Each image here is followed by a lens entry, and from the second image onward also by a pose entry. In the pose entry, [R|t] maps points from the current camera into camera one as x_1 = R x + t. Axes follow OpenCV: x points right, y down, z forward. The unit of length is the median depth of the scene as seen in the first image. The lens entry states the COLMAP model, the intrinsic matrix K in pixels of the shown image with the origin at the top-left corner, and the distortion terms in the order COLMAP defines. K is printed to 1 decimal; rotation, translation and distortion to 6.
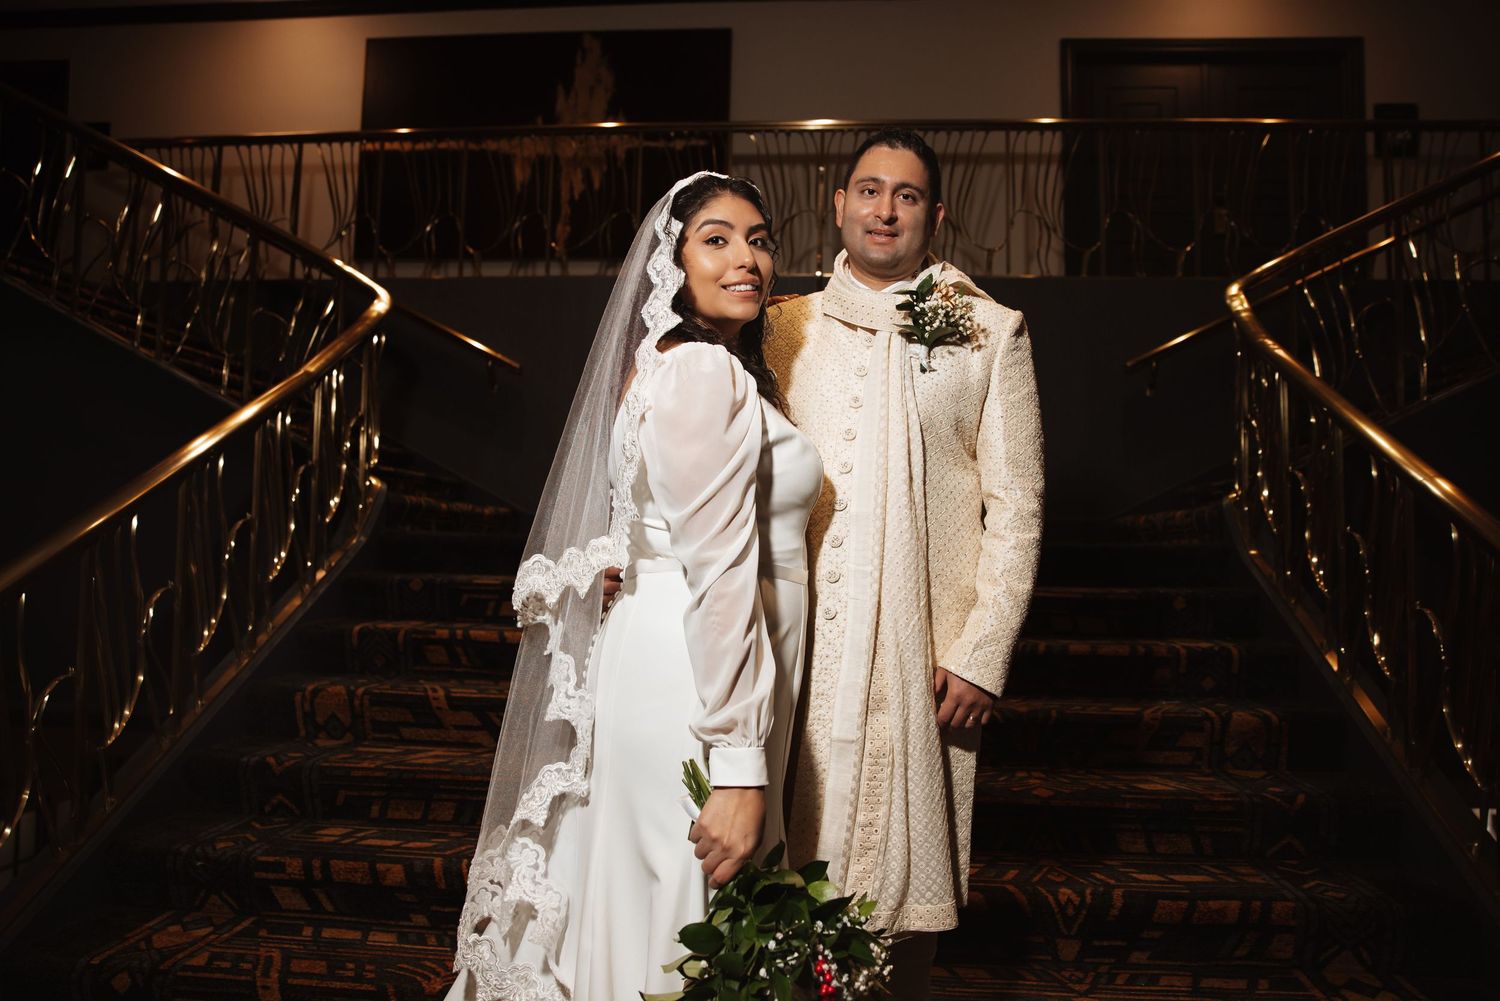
lens RADIAL K [[1064.6, 0, 760.4], [0, 1064.6, 488.7], [0, 0, 1]] dist [-0.055504, 0.009700]
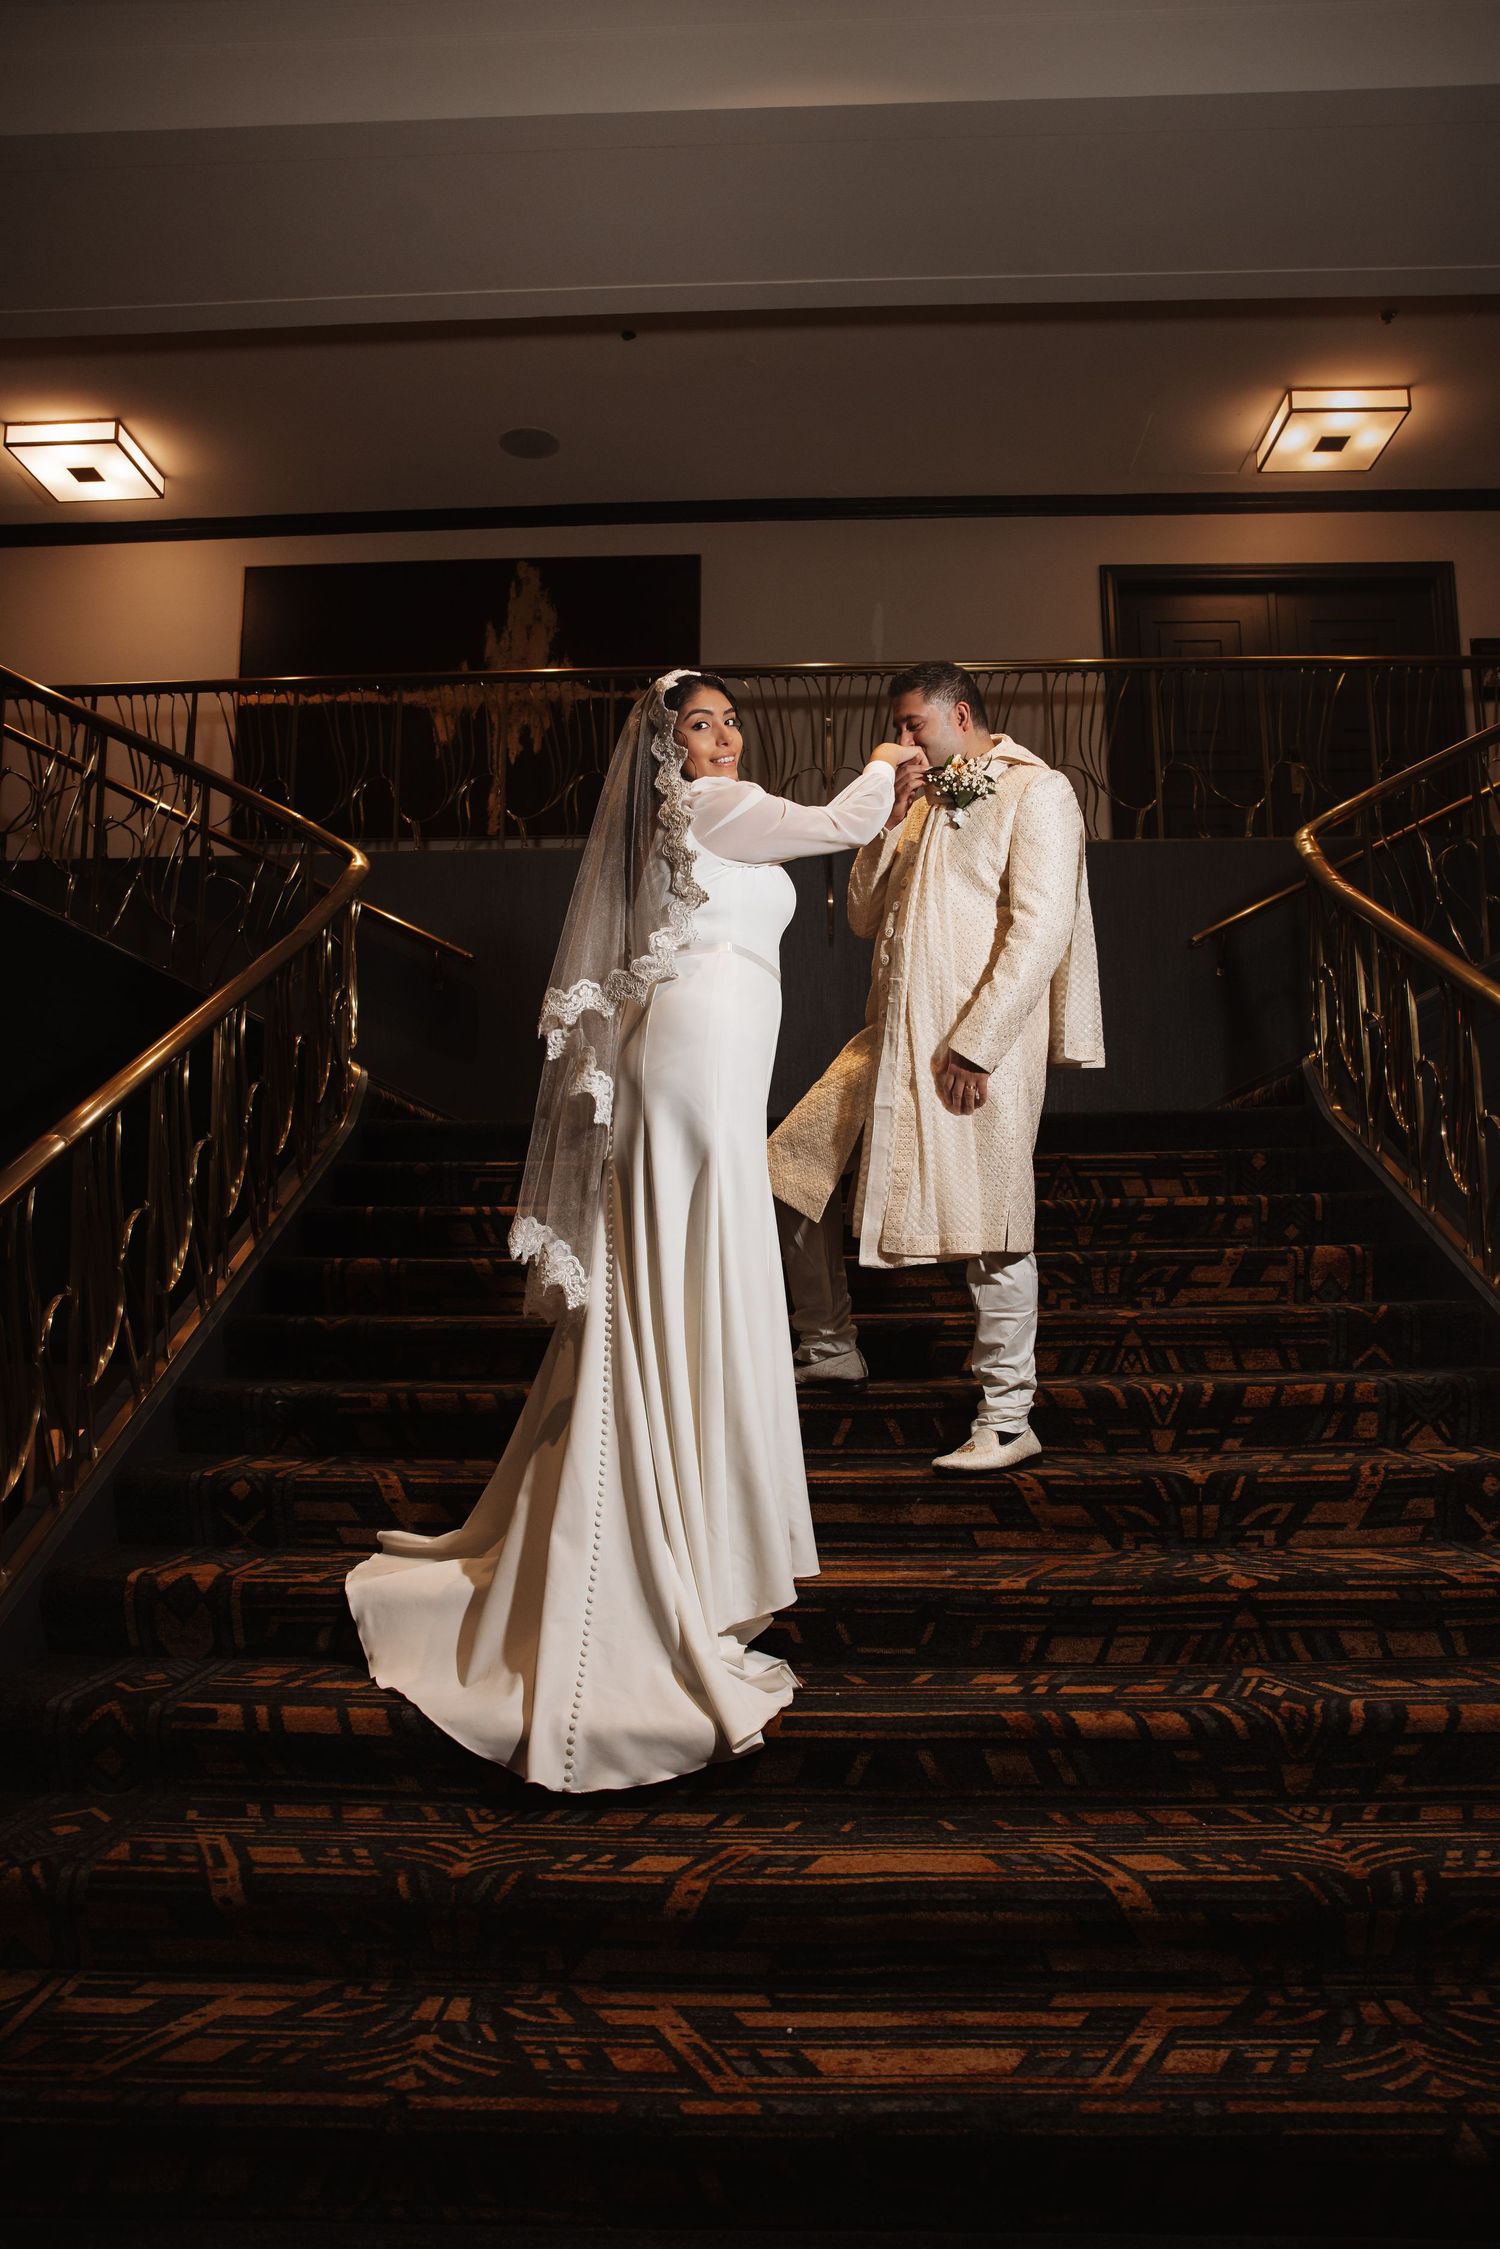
lens RADIAL K [[1494.3, 0, 792.7], [0, 1494.3, 1105.1], [0, 0, 1]] dist [-0.073621, 0.038623]
pose [[0.997384, -0.025544, 0.067616, -0.088944], [0.029114, 0.998204, -0.052357, 0.101949], [-0.066157, 0.054188, 0.996337, -0.246733]]
